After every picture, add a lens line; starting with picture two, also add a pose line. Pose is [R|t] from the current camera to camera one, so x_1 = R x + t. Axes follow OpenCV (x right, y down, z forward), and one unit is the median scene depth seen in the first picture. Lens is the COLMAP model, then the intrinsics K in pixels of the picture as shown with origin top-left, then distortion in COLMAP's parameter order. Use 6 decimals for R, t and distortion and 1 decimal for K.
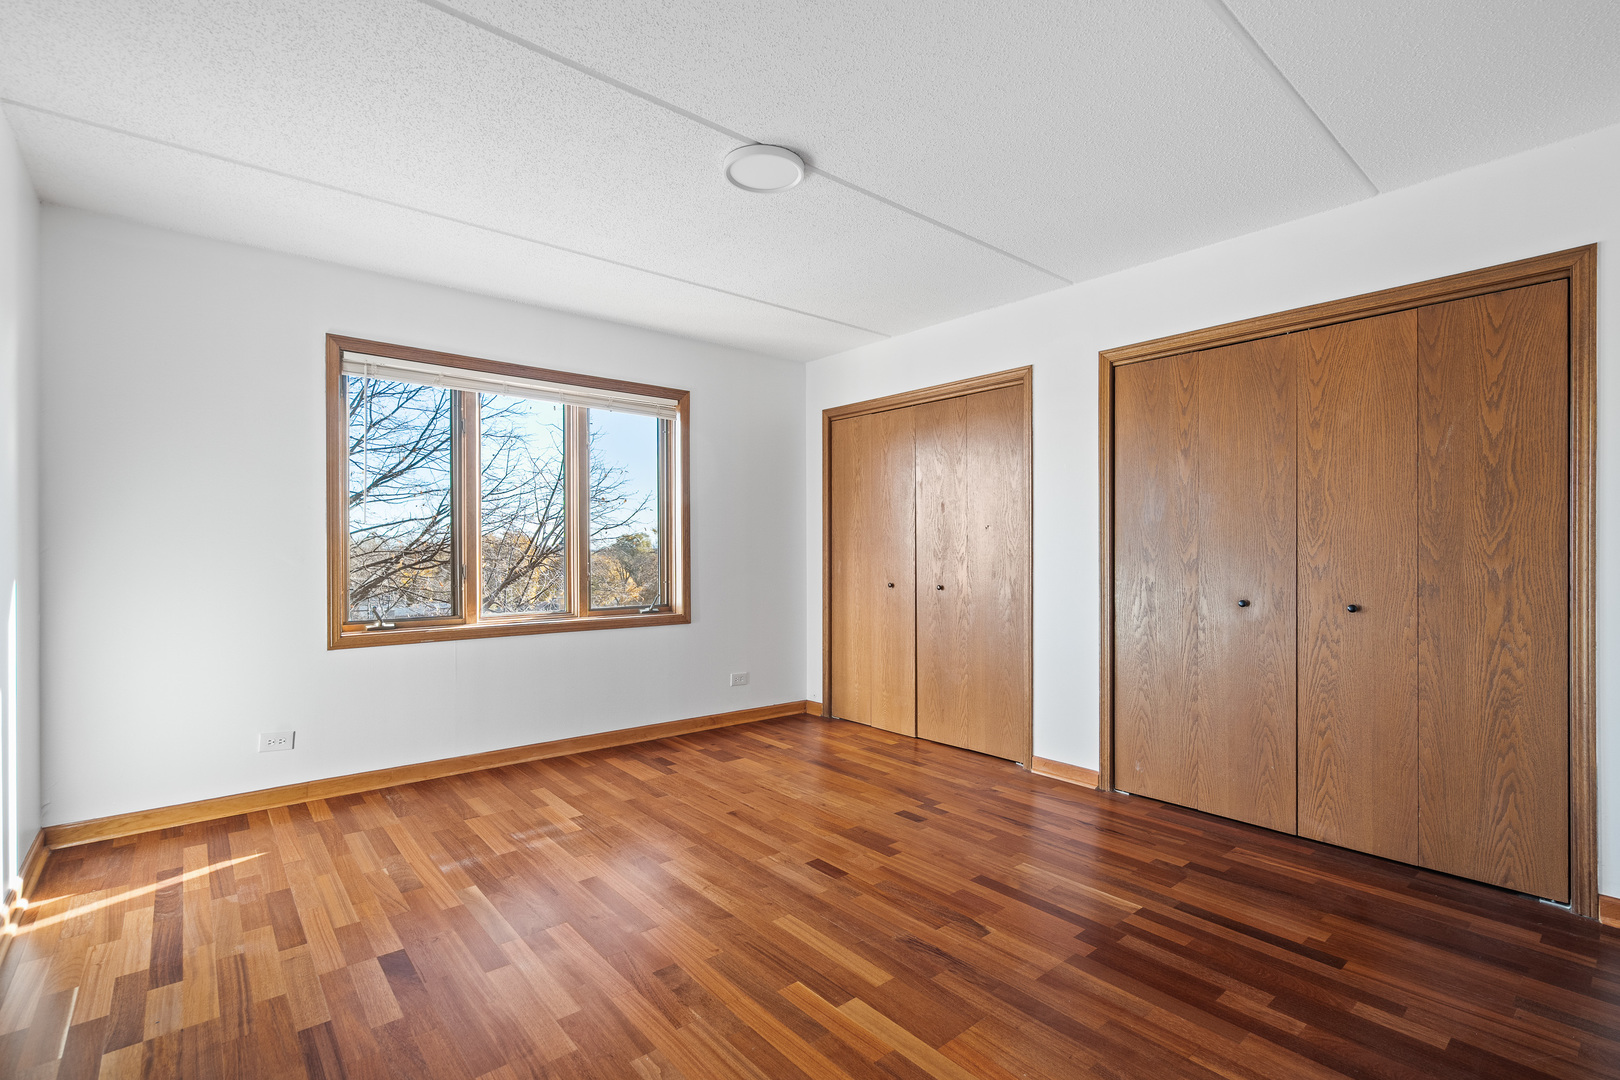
lens RADIAL K [[733.8, 0, 810.0], [0, 733.8, 540.0], [0, 0, 1]] dist [-0.004419, 0.000278]
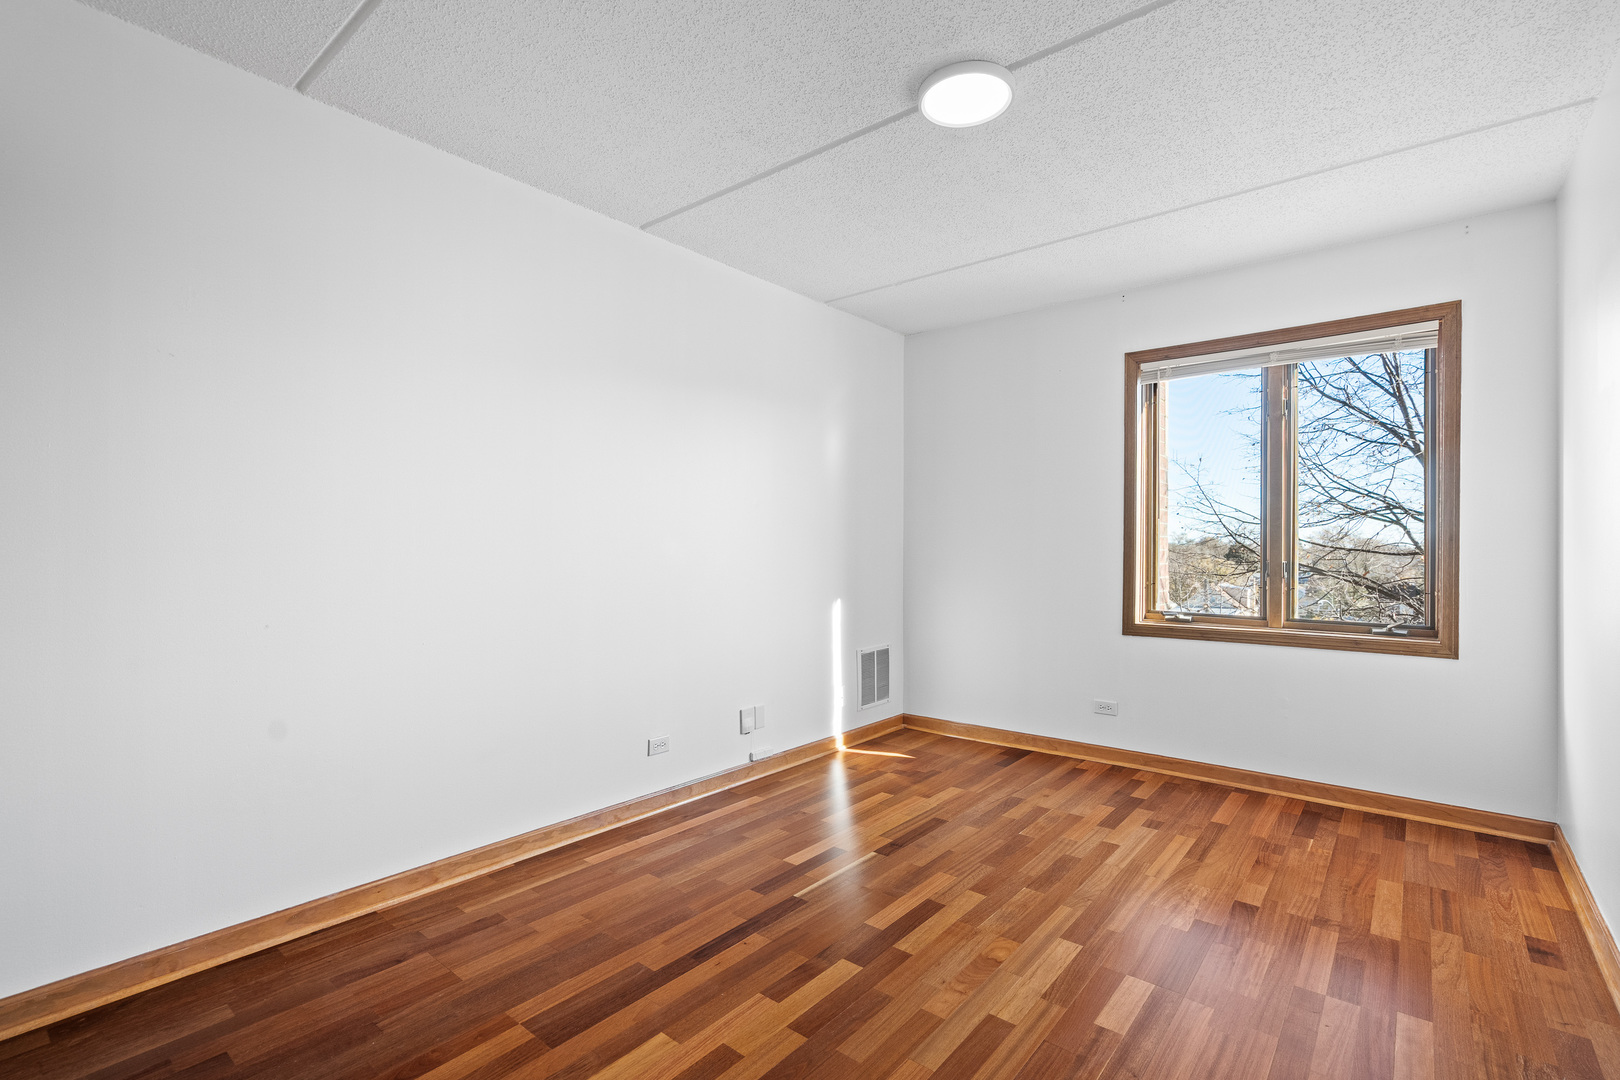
lens RADIAL K [[751.9, 0, 808.6], [0, 751.9, 545.6], [0, 0, 1]] dist [-0.003892, 0.000320]
pose [[0.174000, -0.000745, -0.984745, 0.398350], [0.015467, 0.999878, 0.001977, 0.003162], [0.984624, -0.015575, 0.173990, 0.325800]]
